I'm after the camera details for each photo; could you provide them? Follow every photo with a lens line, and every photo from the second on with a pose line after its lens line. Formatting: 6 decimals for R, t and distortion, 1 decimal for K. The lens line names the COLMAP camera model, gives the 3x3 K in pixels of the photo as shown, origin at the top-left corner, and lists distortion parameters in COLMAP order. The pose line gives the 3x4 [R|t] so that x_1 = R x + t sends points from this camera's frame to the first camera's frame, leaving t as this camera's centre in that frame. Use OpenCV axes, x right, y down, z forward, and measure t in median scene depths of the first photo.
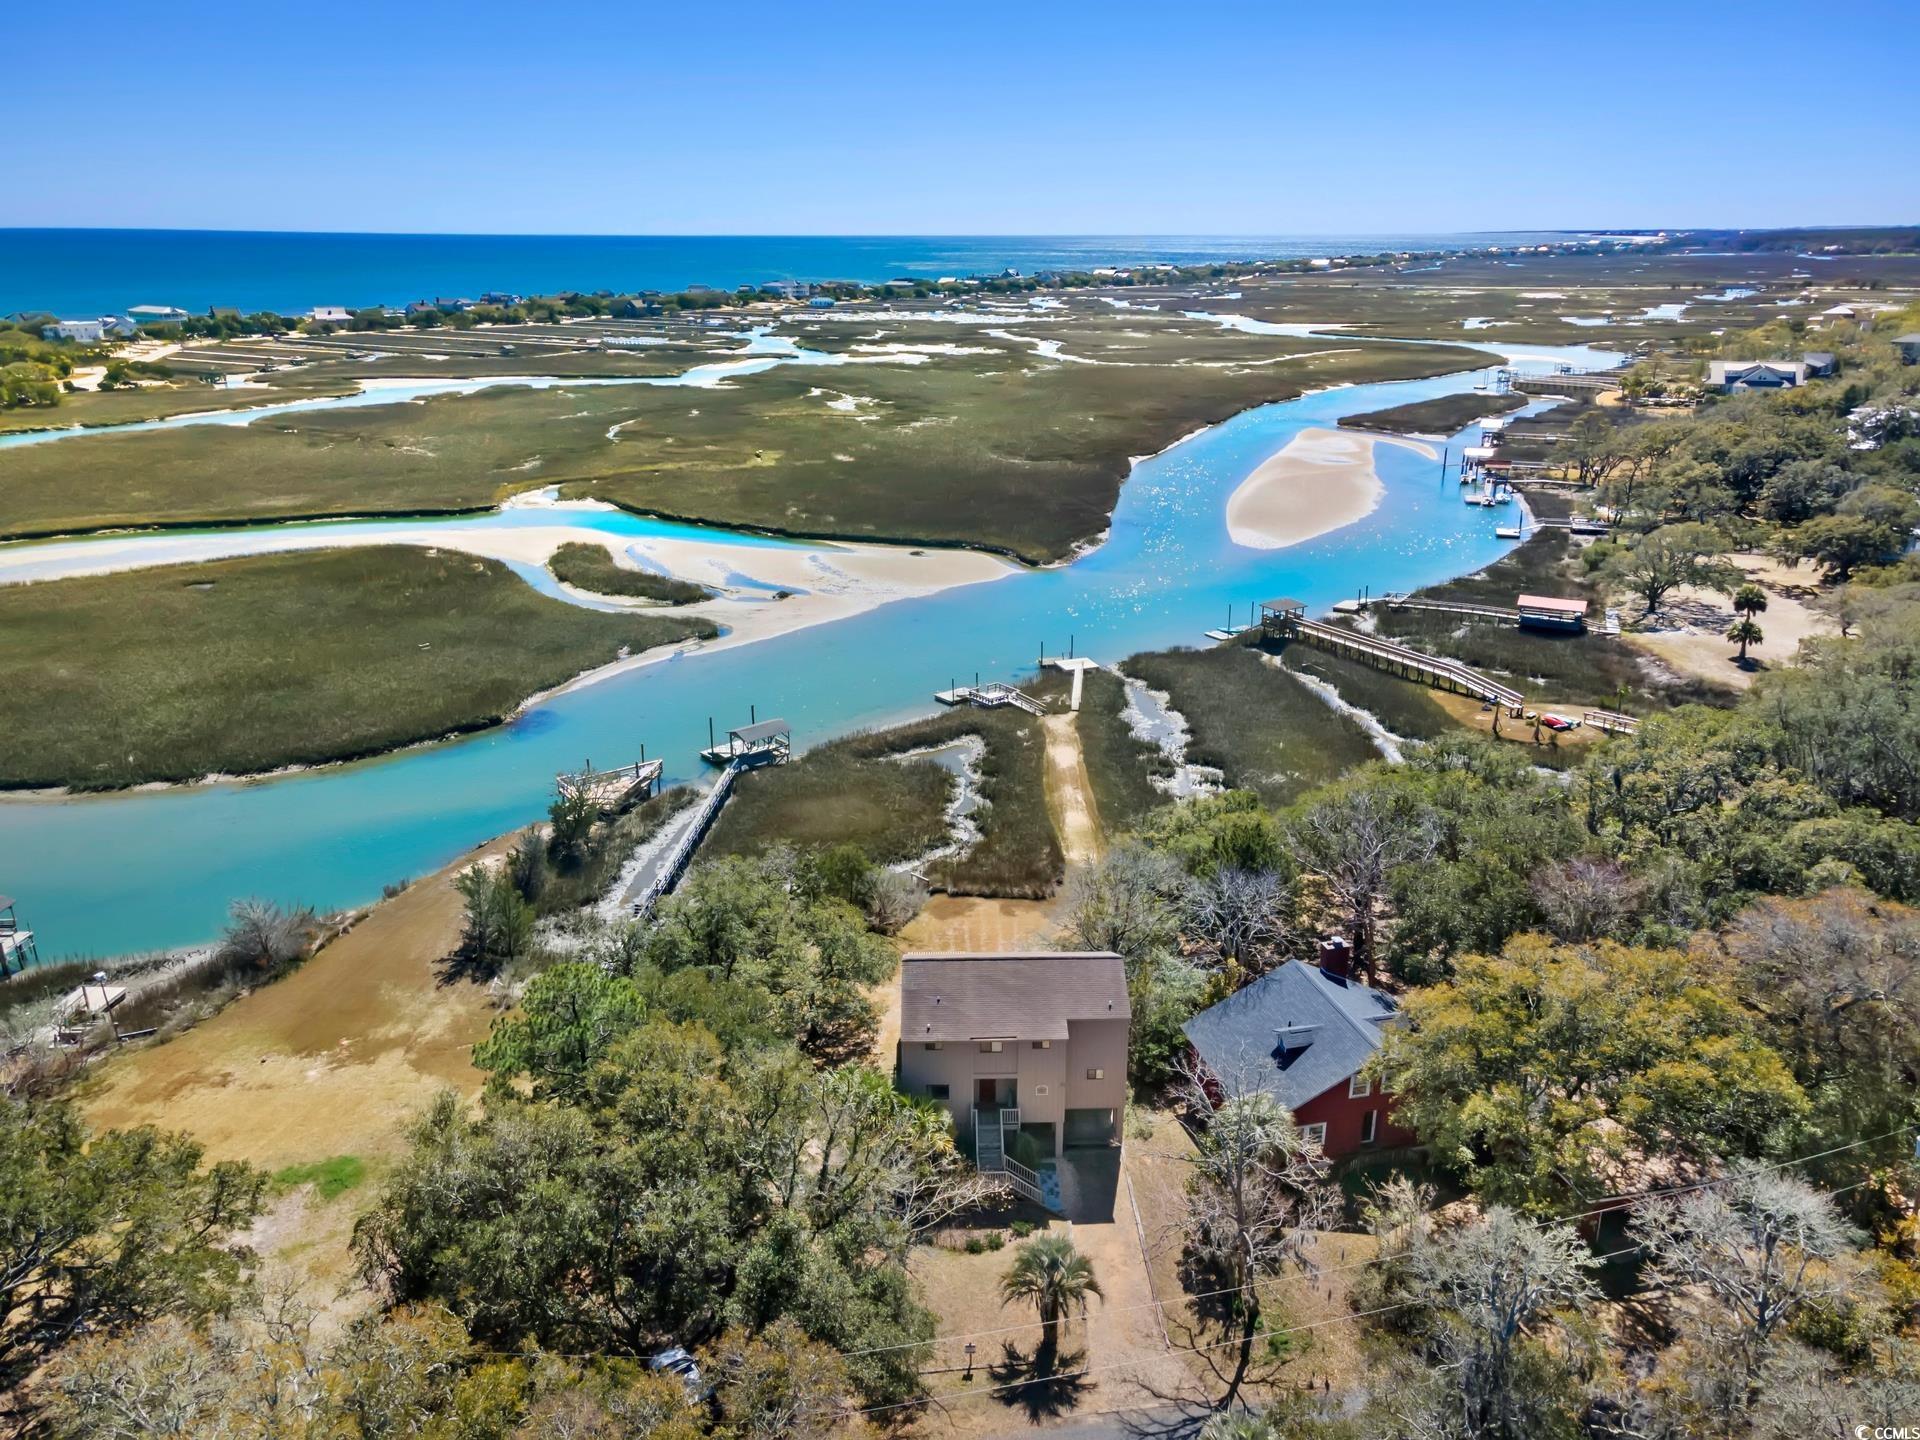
lens RADIAL K [[1342.1, 0, 960.0], [0, 1342.1, 720.0], [0, 0, 1]] dist [0.035841, 0.002565]
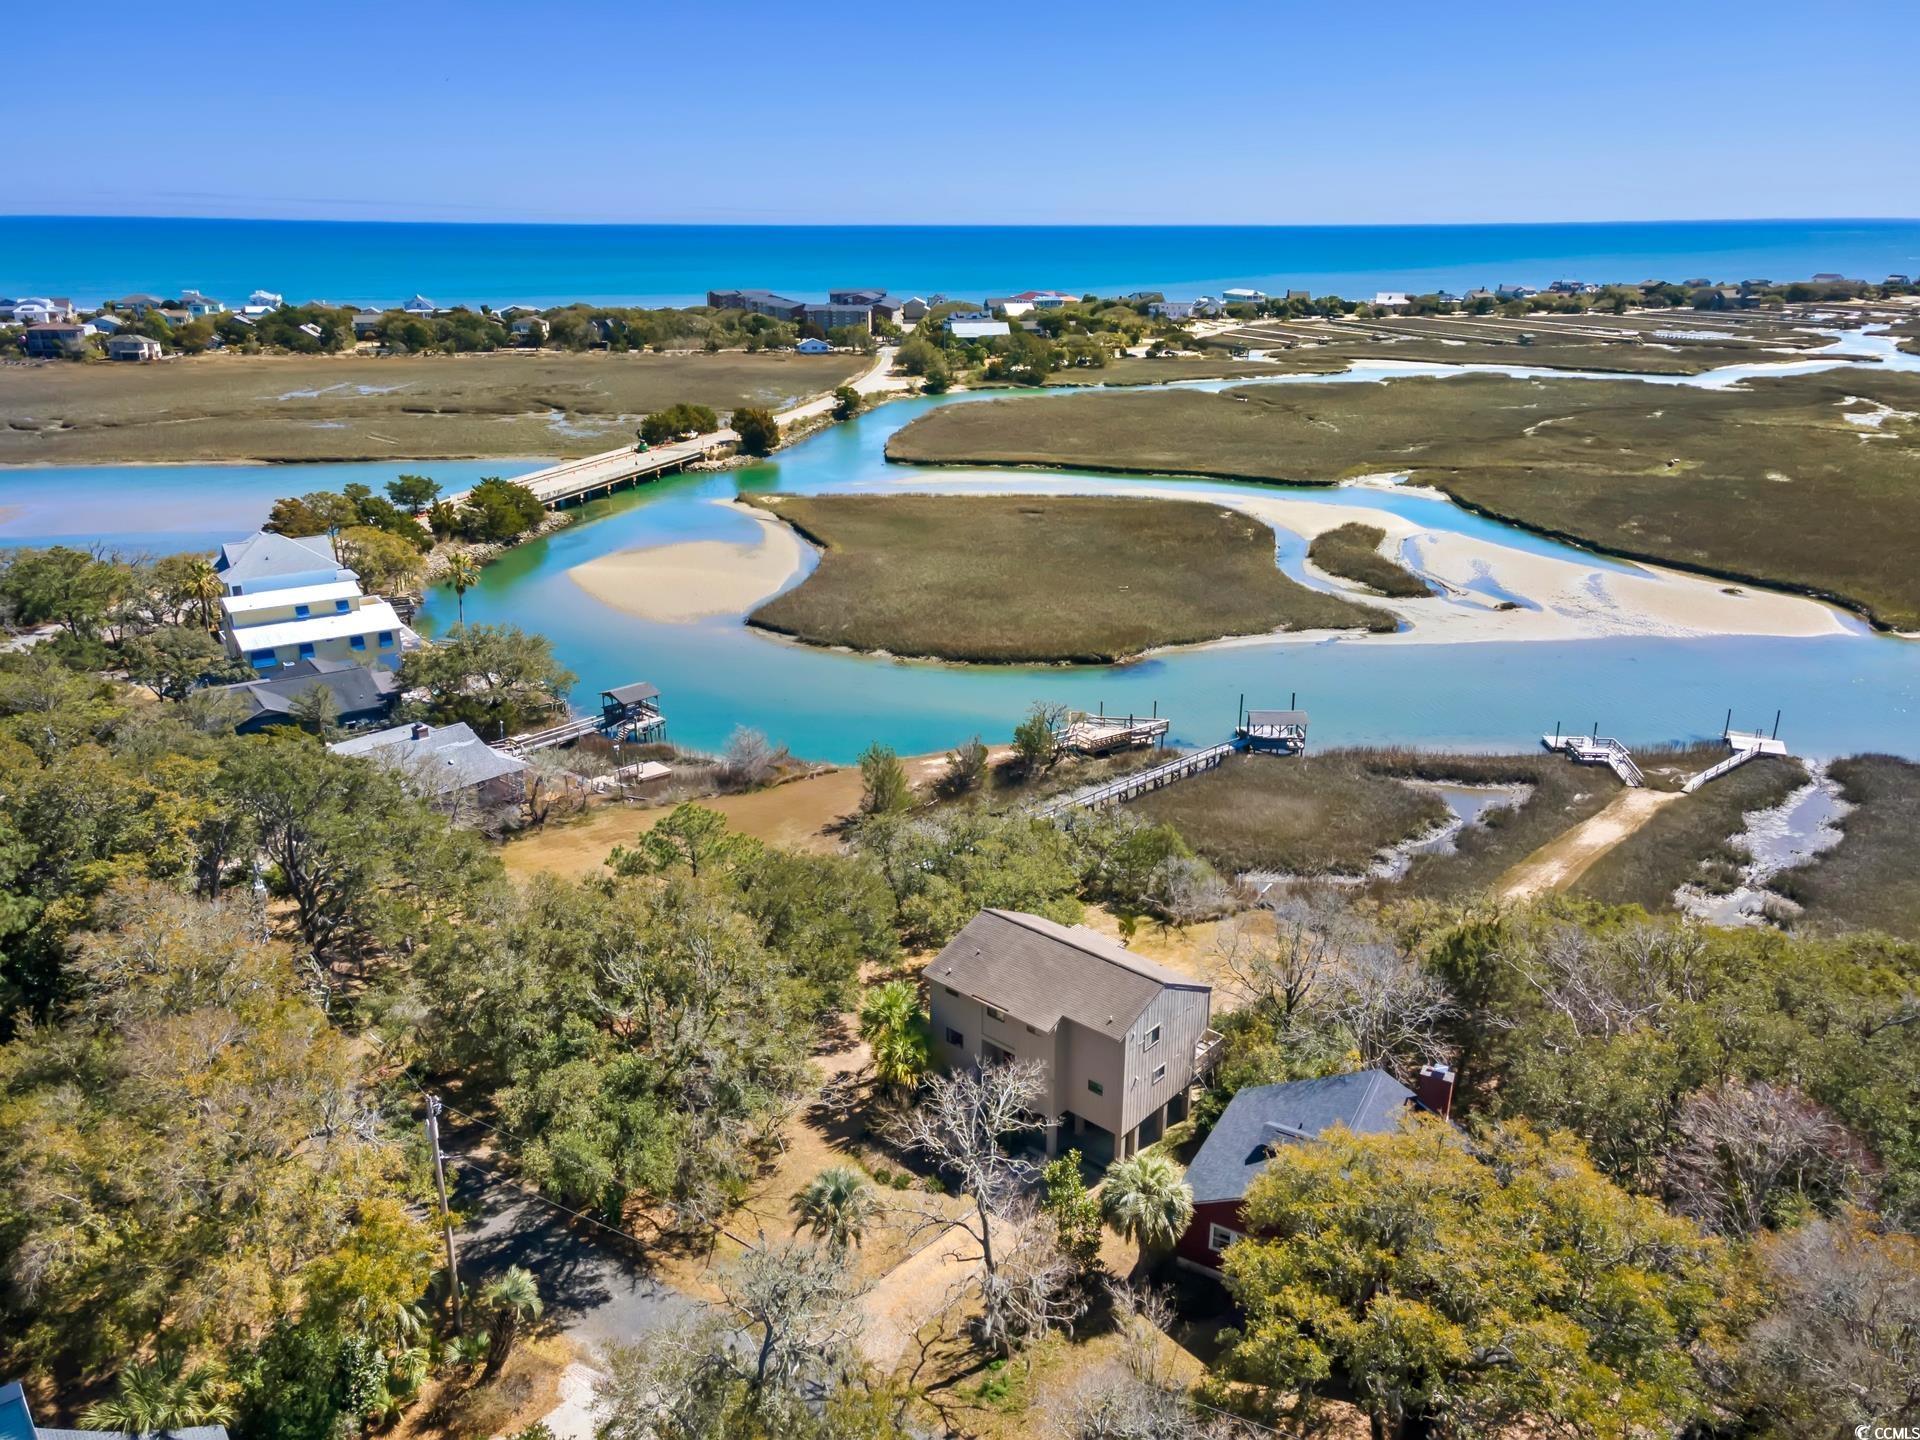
lens RADIAL K [[1342.1, 0, 960.0], [0, 1342.1, 720.0], [0, 0, 1]] dist [0.035841, 0.002565]
pose [[0.739033, 0.233072, -0.632067, 0.132957], [-0.228125, 0.969395, 0.090729, -0.011684], [0.633869, 0.077138, 0.769584, 0.046304]]
